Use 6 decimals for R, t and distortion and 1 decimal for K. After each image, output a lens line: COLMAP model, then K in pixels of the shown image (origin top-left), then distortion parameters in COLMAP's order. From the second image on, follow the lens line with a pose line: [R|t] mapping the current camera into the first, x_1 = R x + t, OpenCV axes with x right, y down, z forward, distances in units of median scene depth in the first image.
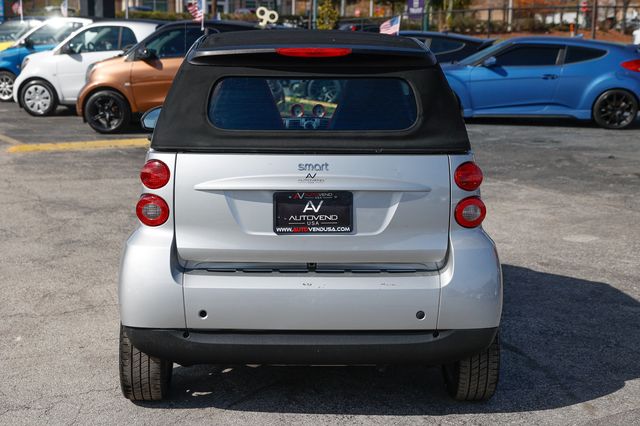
lens RADIAL K [[1043.3, 0, 318.7], [0, 1043.3, 201.8], [0, 0, 1]] dist [0.182895, 0.000000]
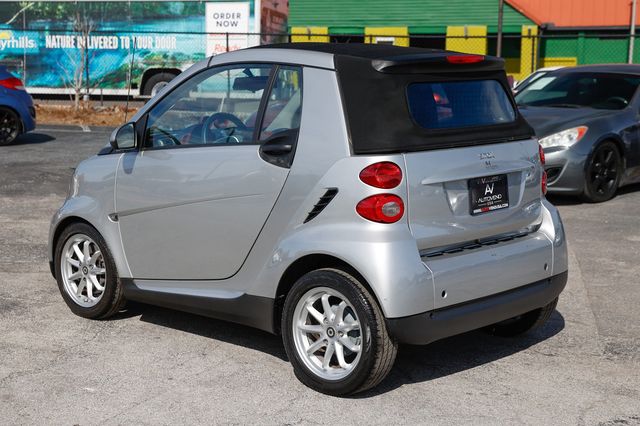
lens RADIAL K [[1043.3, 0, 318.9], [0, 1043.3, 214.9], [0, 0, 1]] dist [0.182895, 0.000000]
pose [[0.714017, -0.122194, 0.689383, -0.920968], [0.126772, 0.990940, 0.044343, -0.041599], [-0.688555, 0.055733, 0.723039, 0.260628]]
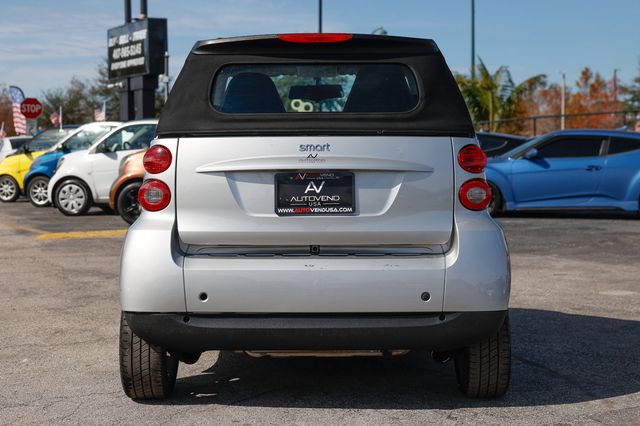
lens RADIAL K [[1086.8, 0, 336.7], [0, 1086.8, 198.4], [0, 0, 1]] dist [0.185707, 0.000000]
pose [[0.999387, -0.013967, -0.032098, 0.046086], [0.009409, 0.990389, -0.137993, 0.150422], [0.033717, 0.137606, 0.989913, -0.020743]]
